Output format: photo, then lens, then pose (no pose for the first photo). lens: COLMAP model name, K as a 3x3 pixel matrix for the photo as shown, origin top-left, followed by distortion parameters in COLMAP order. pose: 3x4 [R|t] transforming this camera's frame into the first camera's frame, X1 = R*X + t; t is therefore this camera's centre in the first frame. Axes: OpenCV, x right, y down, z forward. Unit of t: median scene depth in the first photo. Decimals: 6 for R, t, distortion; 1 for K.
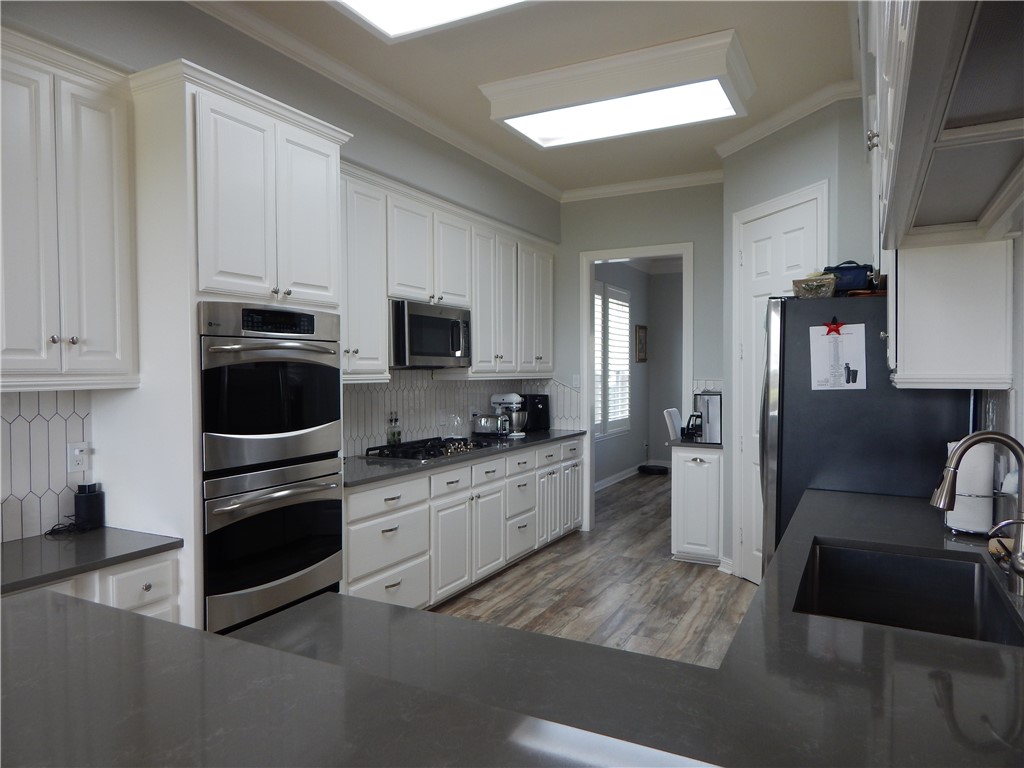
lens RADIAL K [[675.6, 0, 516.3], [0, 675.6, 386.1], [0, 0, 1]] dist [0.001047, -0.007010]
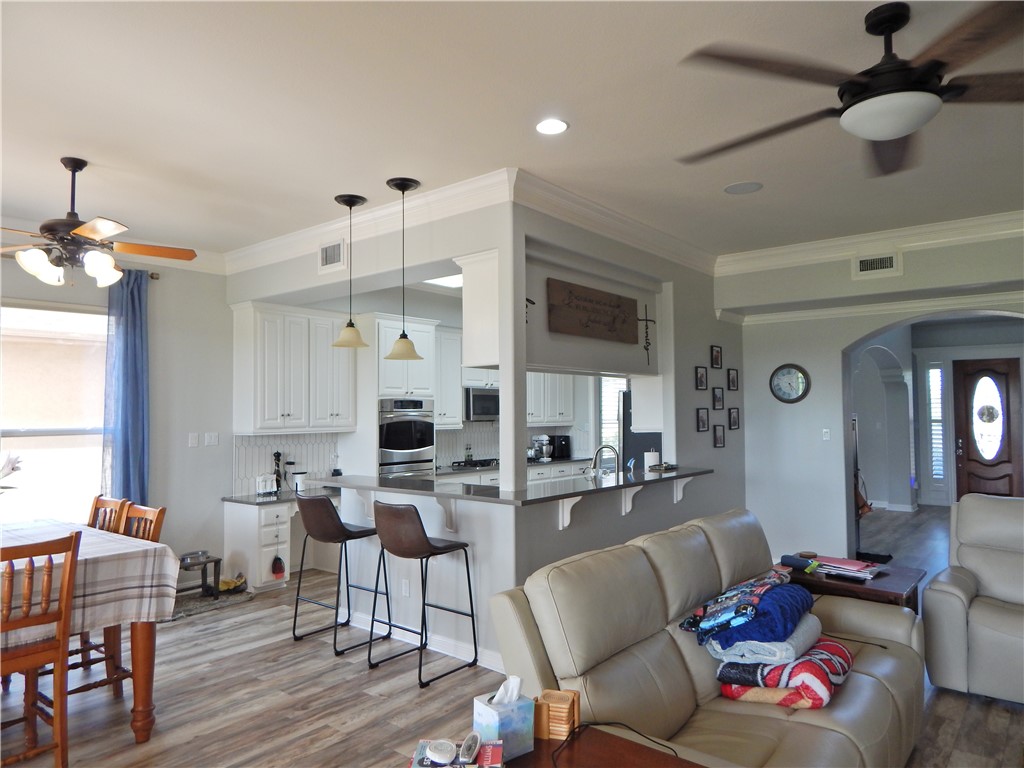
lens RADIAL K [[675.6, 0, 511.0], [0, 675.6, 381.9], [0, 0, 1]] dist [0.001047, -0.007010]
pose [[0.976937, -0.014291, -0.213050, 0.358006], [-0.000655, 0.997553, -0.069918, -0.004008], [0.213527, 0.068445, 0.974536, -0.876800]]
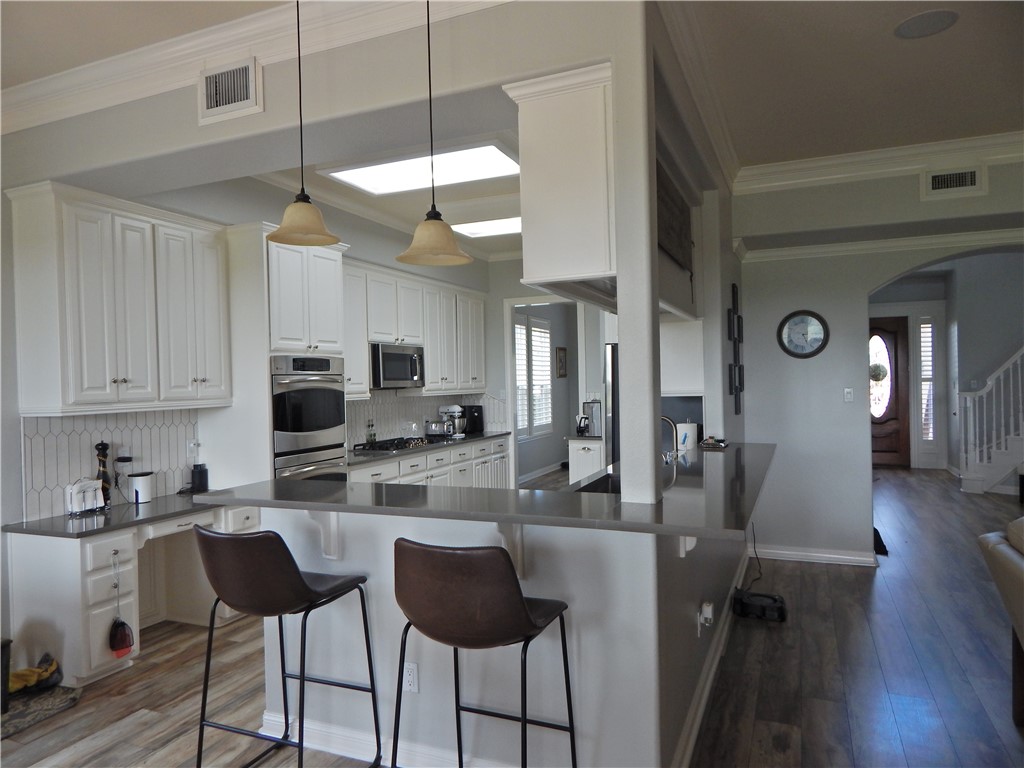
lens RADIAL K [[675.6, 0, 512.5], [0, 675.6, 382.8], [0, 0, 1]] dist [0.001047, -0.007010]
pose [[0.997195, -0.020484, 0.071984, 0.016427], [0.022131, 0.999510, -0.022156, -0.001538], [-0.071495, 0.023687, 0.997160, -0.464650]]
